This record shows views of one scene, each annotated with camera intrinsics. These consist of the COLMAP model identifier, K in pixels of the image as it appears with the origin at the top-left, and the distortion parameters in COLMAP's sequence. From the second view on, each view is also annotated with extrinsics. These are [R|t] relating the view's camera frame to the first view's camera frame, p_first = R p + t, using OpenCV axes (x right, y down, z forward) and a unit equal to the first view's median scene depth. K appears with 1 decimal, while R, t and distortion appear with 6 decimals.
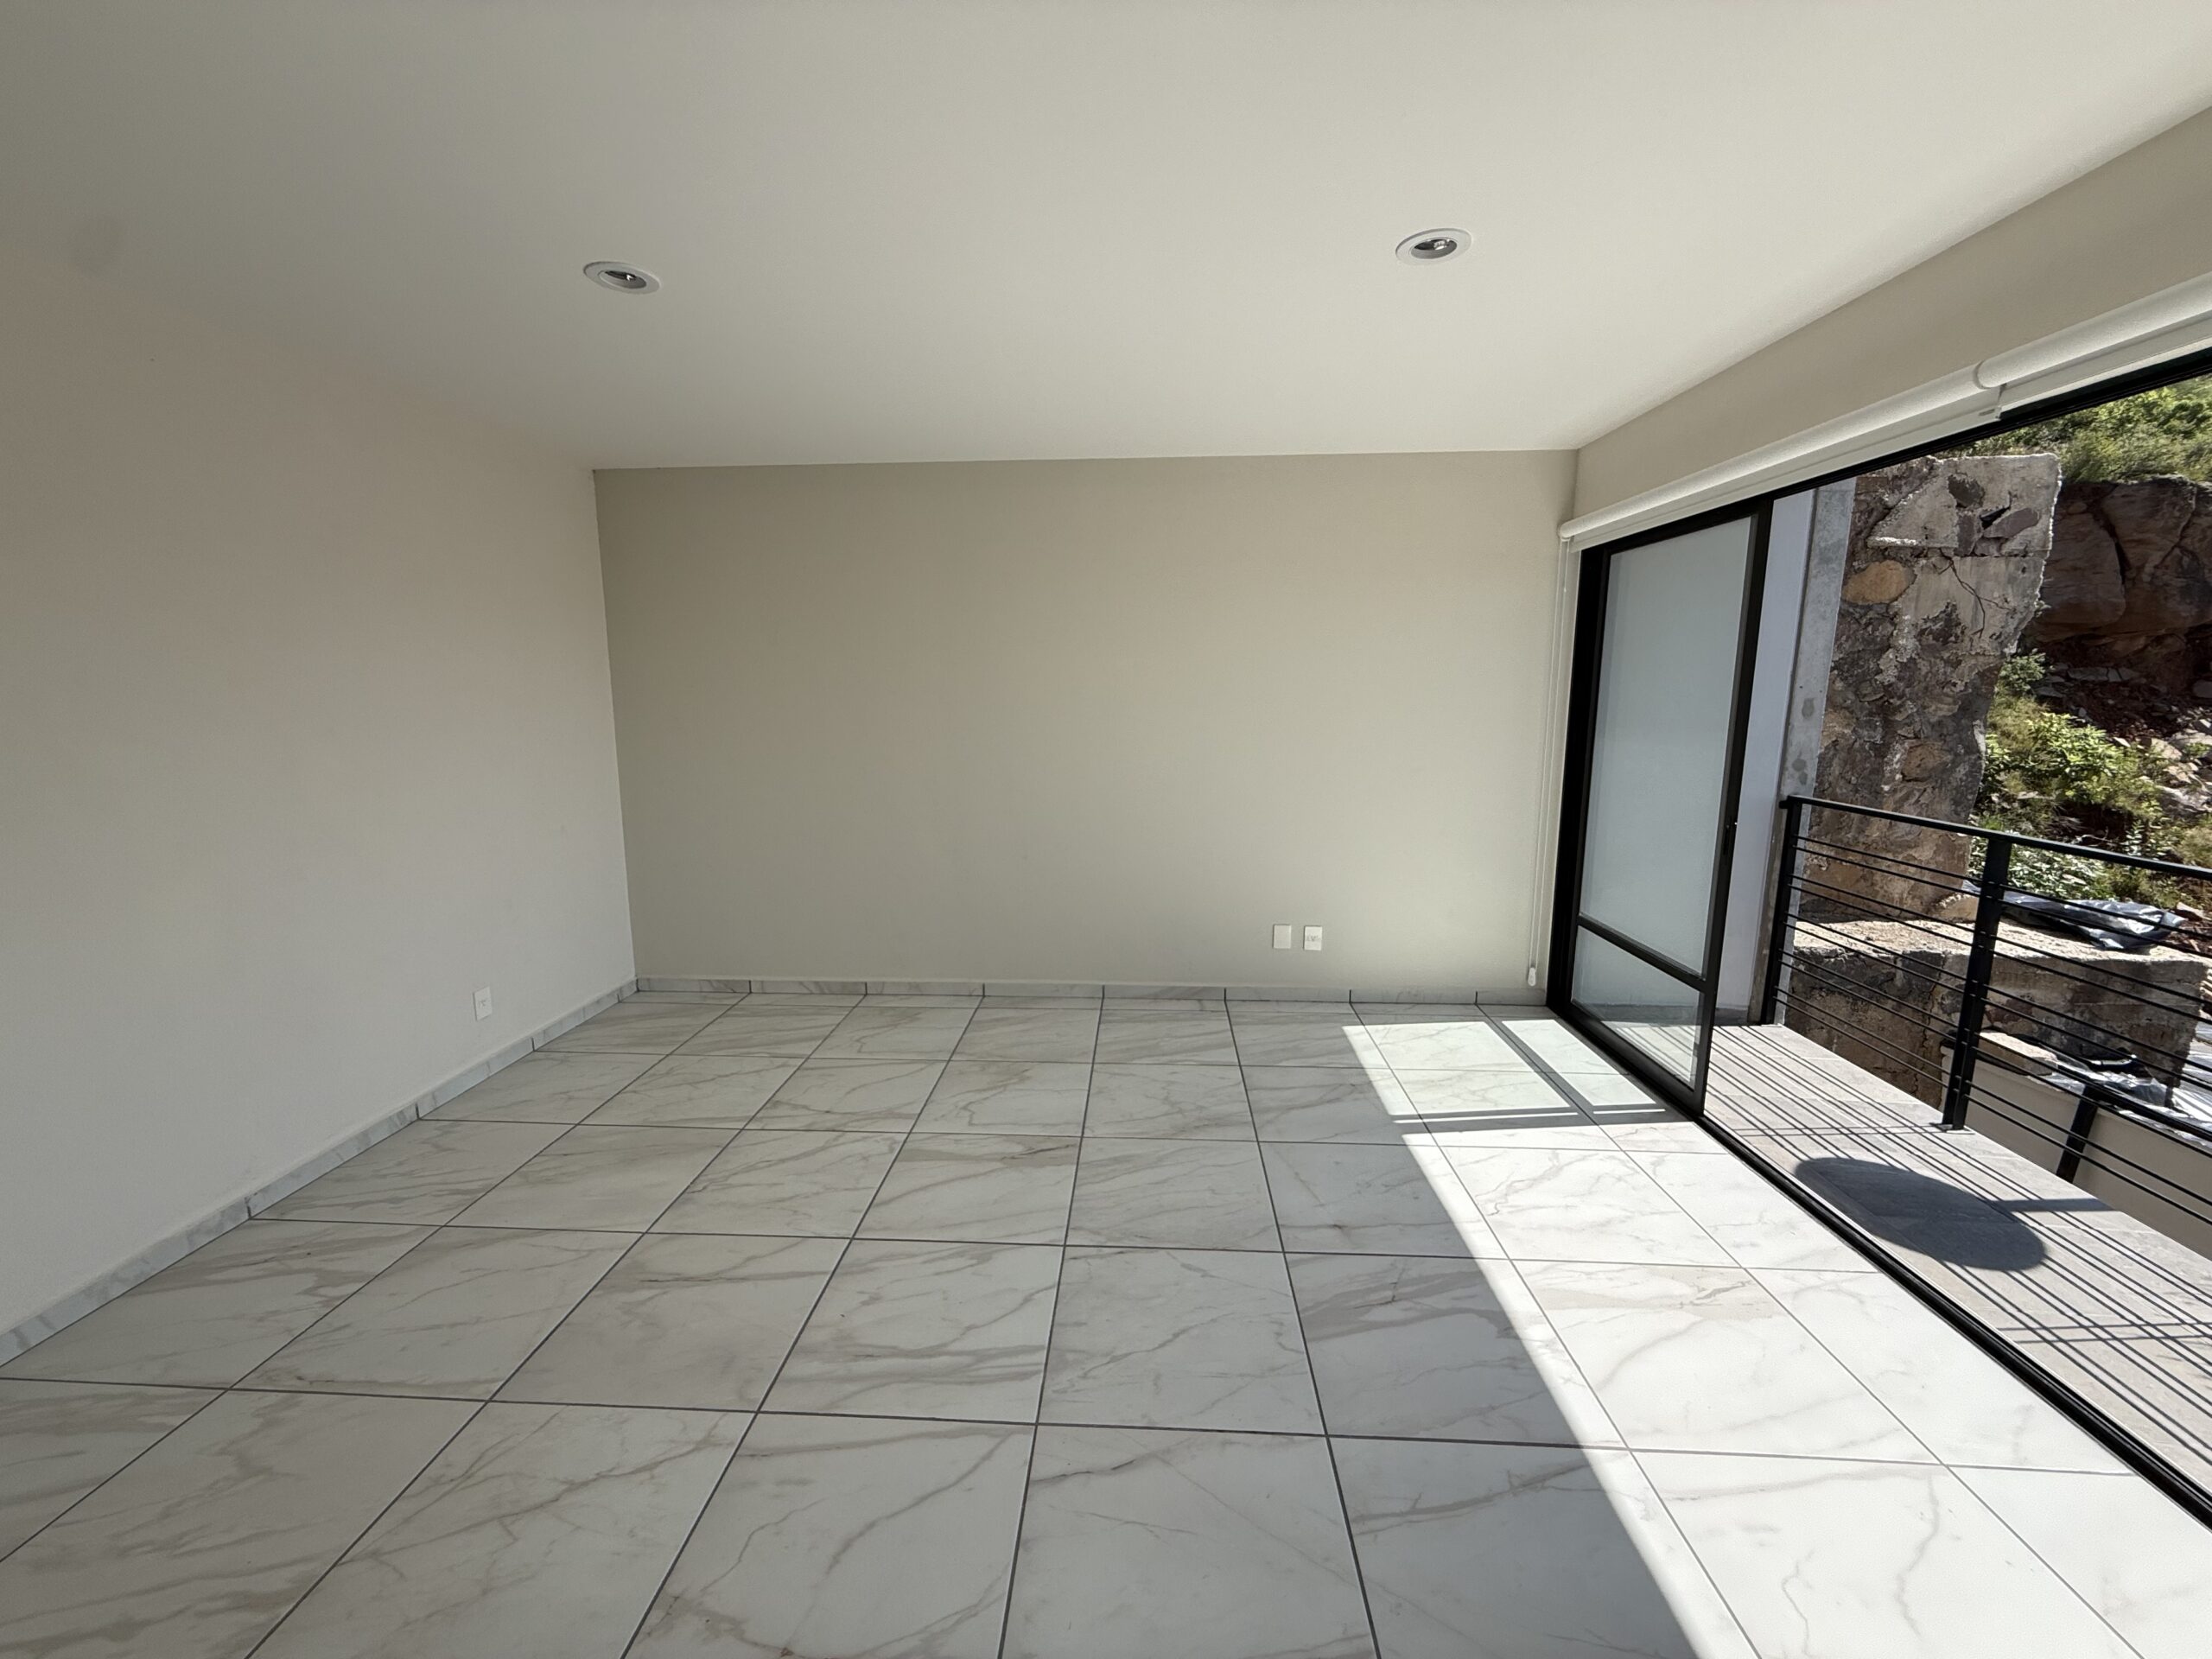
lens RADIAL K [[879.8, 0, 1101.0], [0, 879.8, 825.0], [0, 0, 1]] dist [-0.000168, 0.000159]
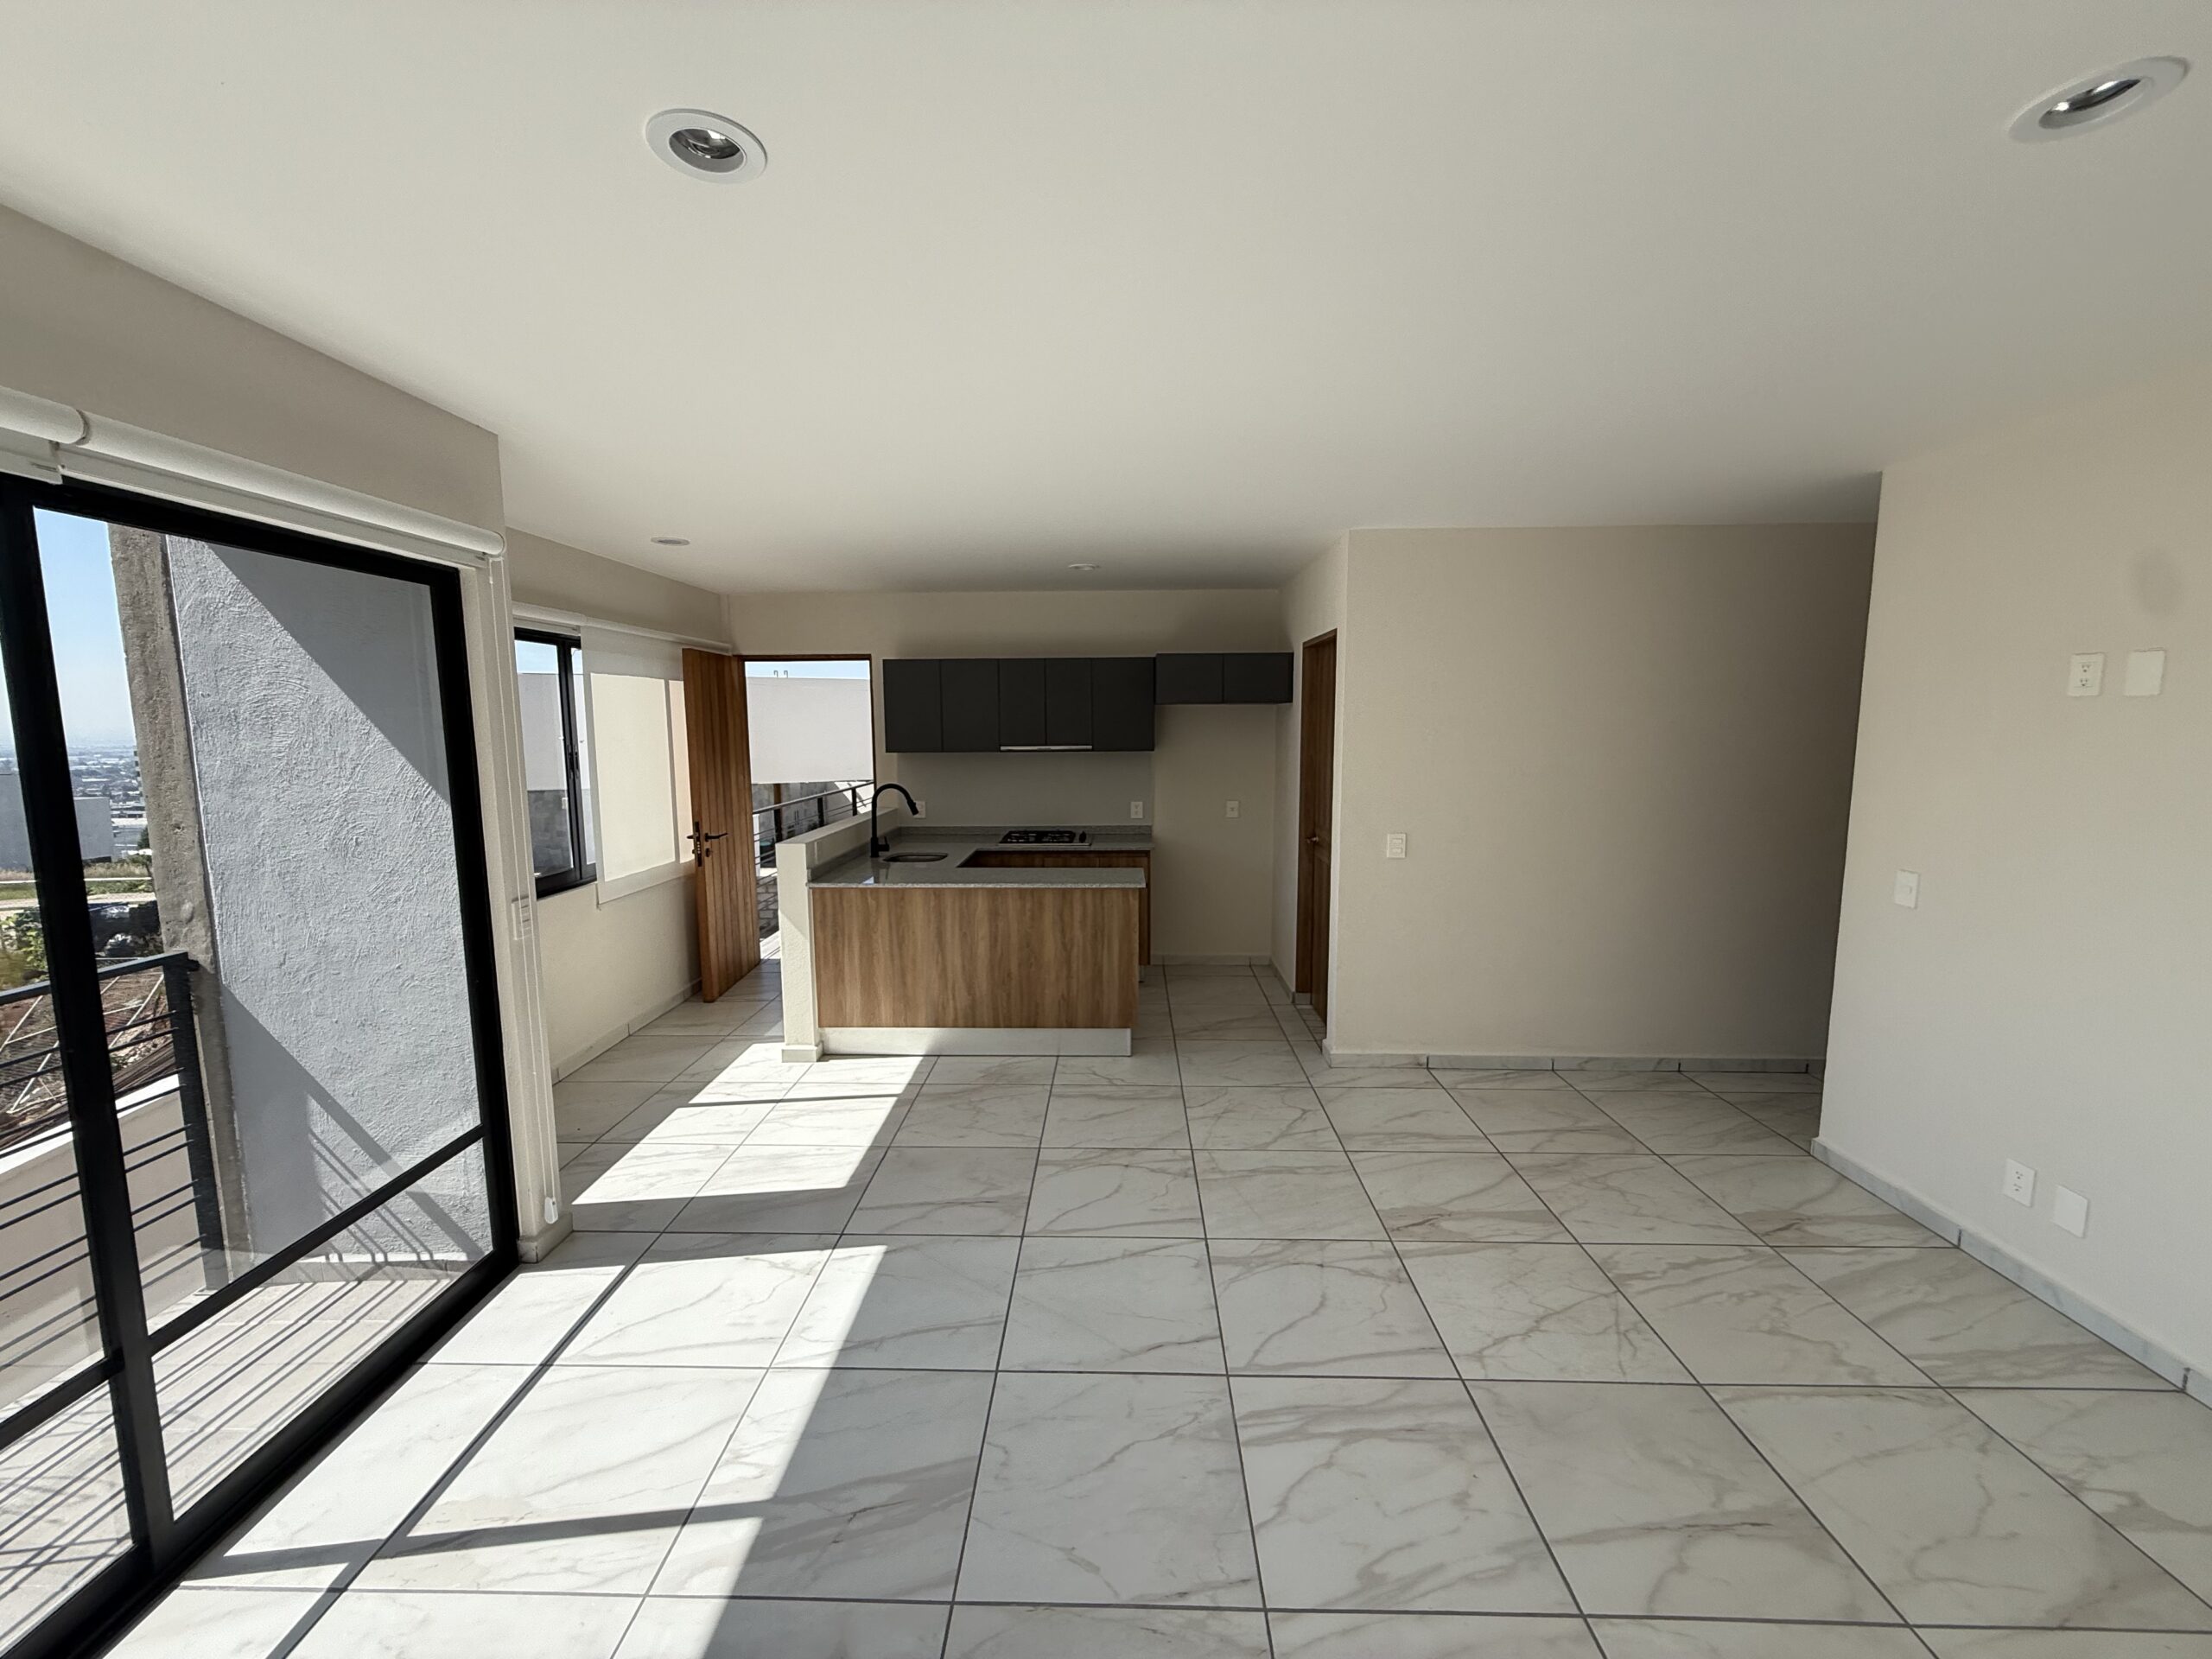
lens RADIAL K [[879.8, 0, 1098.5], [0, 879.8, 826.8], [0, 0, 1]] dist [-0.000168, 0.000159]
pose [[-0.999456, 0.014340, -0.029711, 0.100822], [0.005677, 0.961914, 0.273295, -0.300267], [0.032499, 0.272977, -0.961471, 1.479179]]
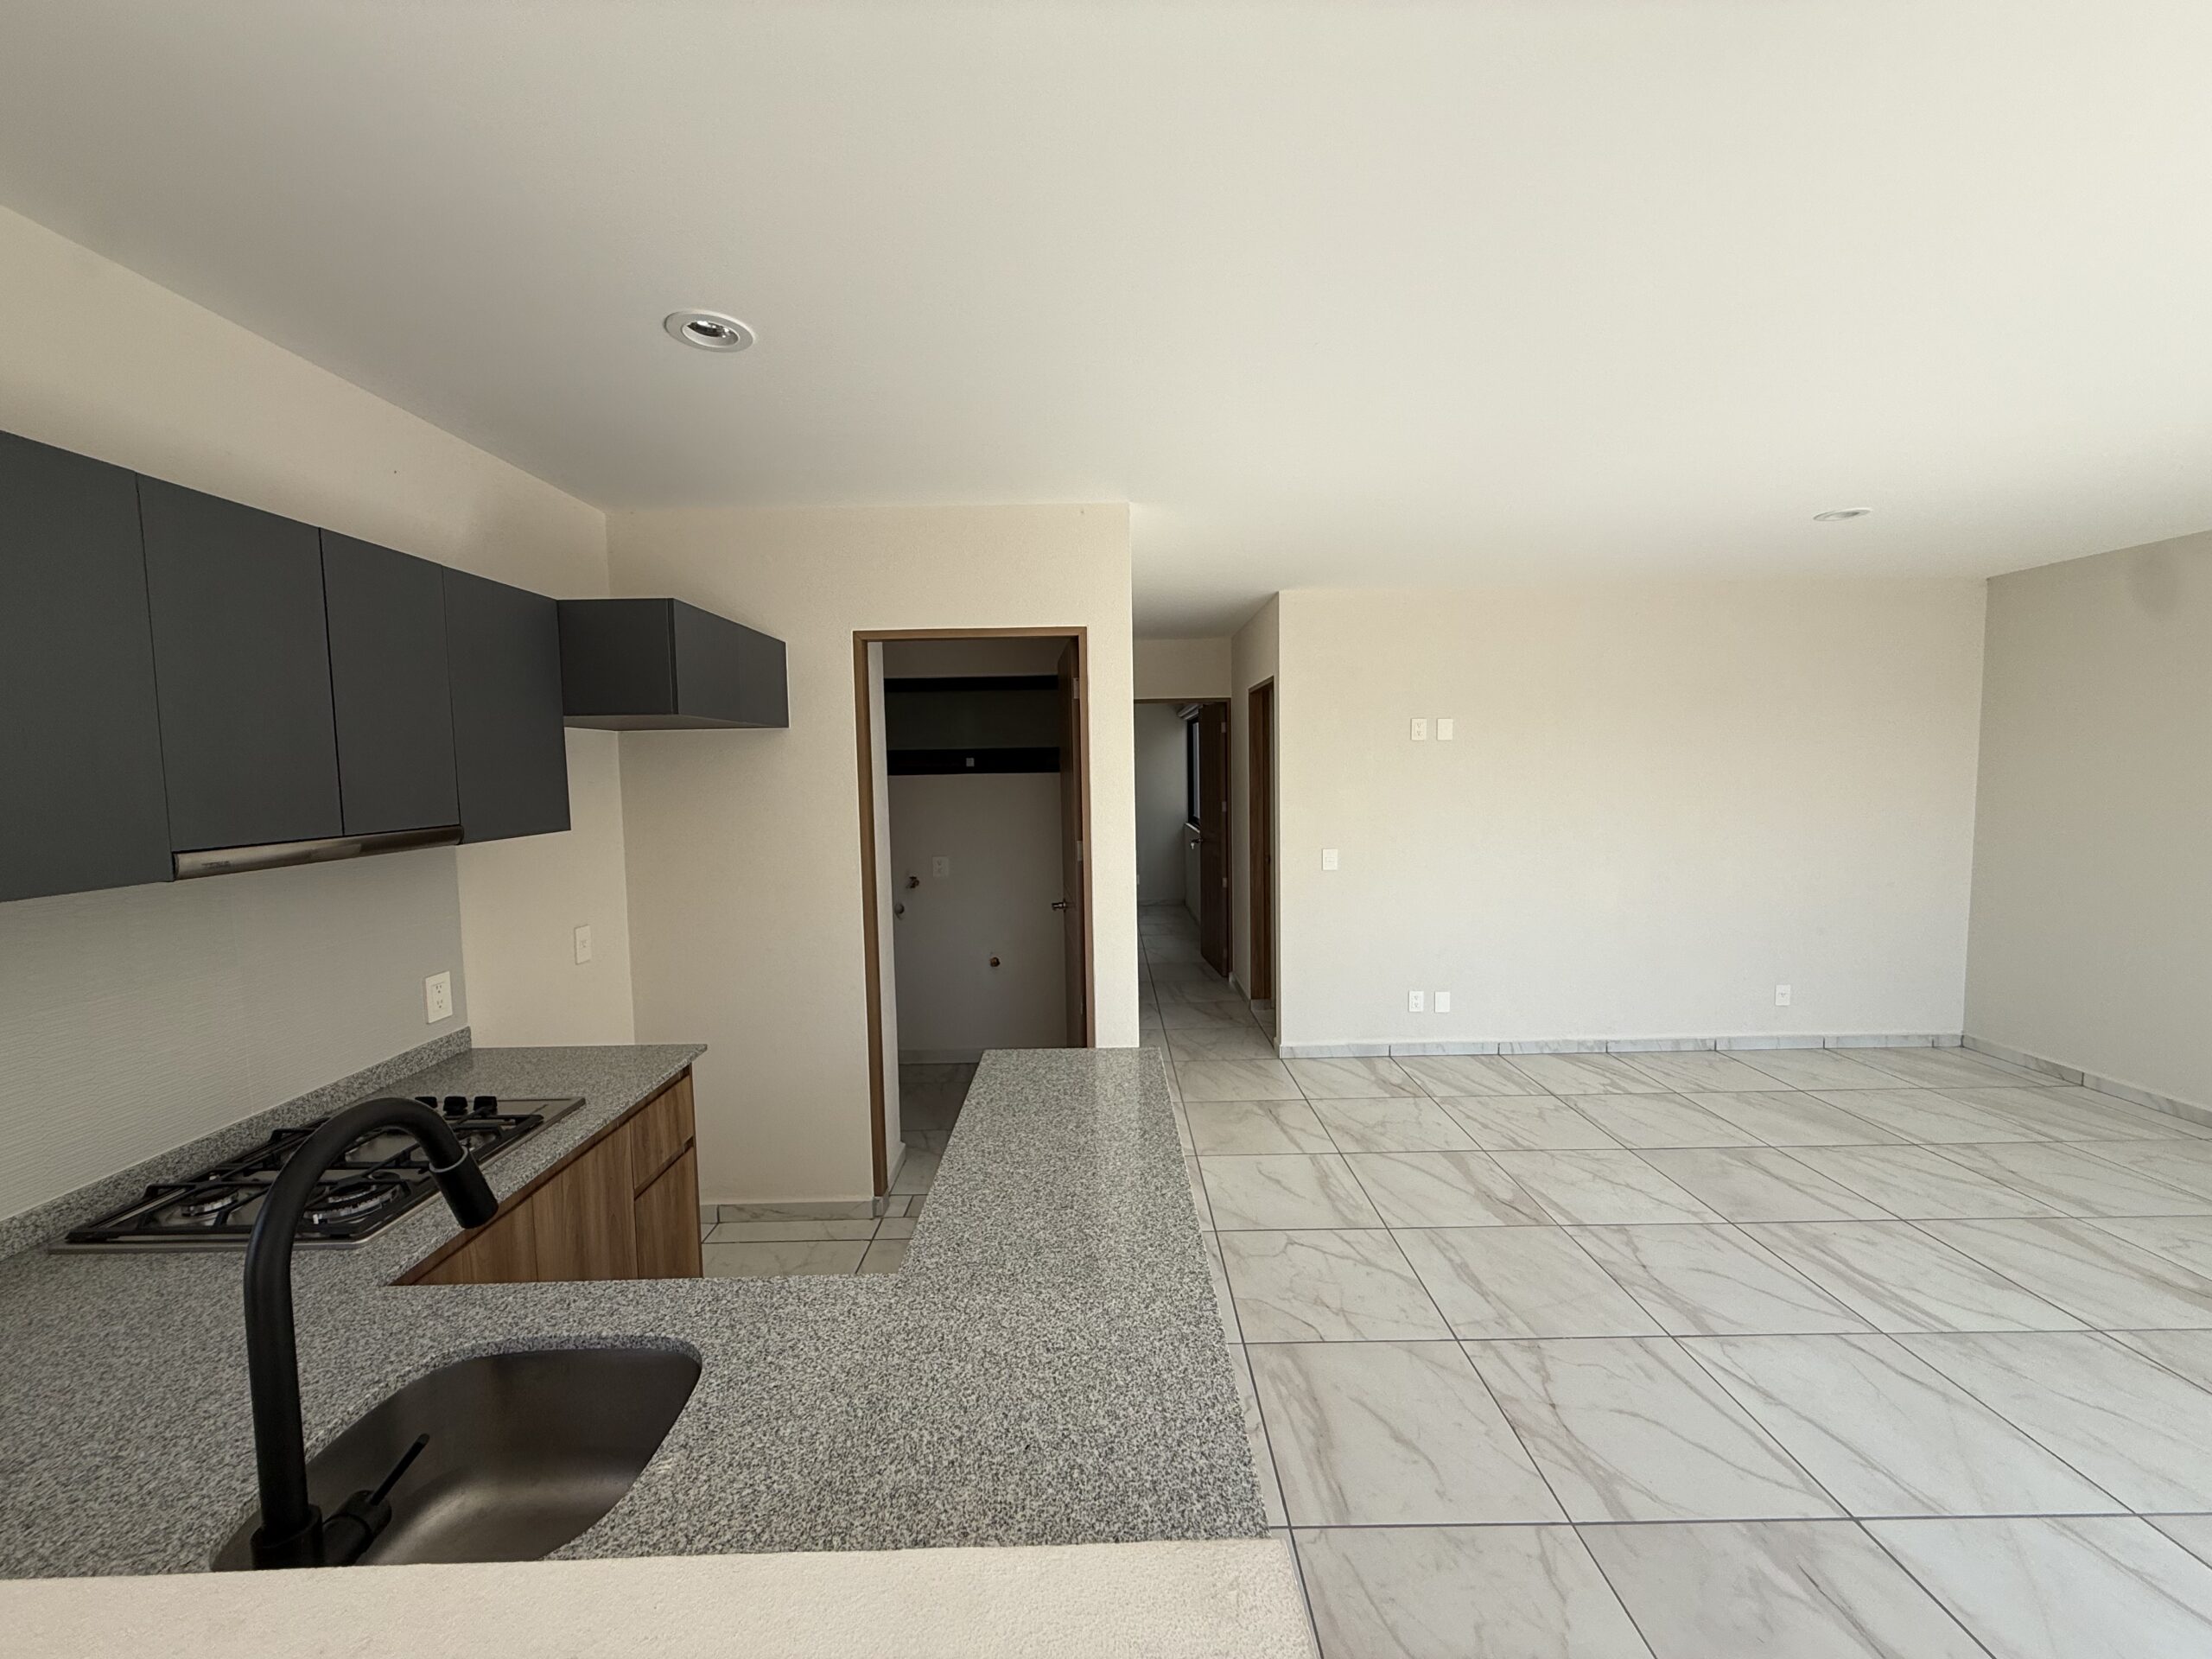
lens RADIAL K [[879.8, 0, 1102.3], [0, 879.8, 827.4], [0, 0, 1]] dist [-0.000168, 0.000159]
pose [[0.061445, 0.072842, -0.995449, 0.847236], [-0.136337, 0.988598, 0.063925, -0.002821], [0.988755, 0.131789, 0.070675, -0.279507]]
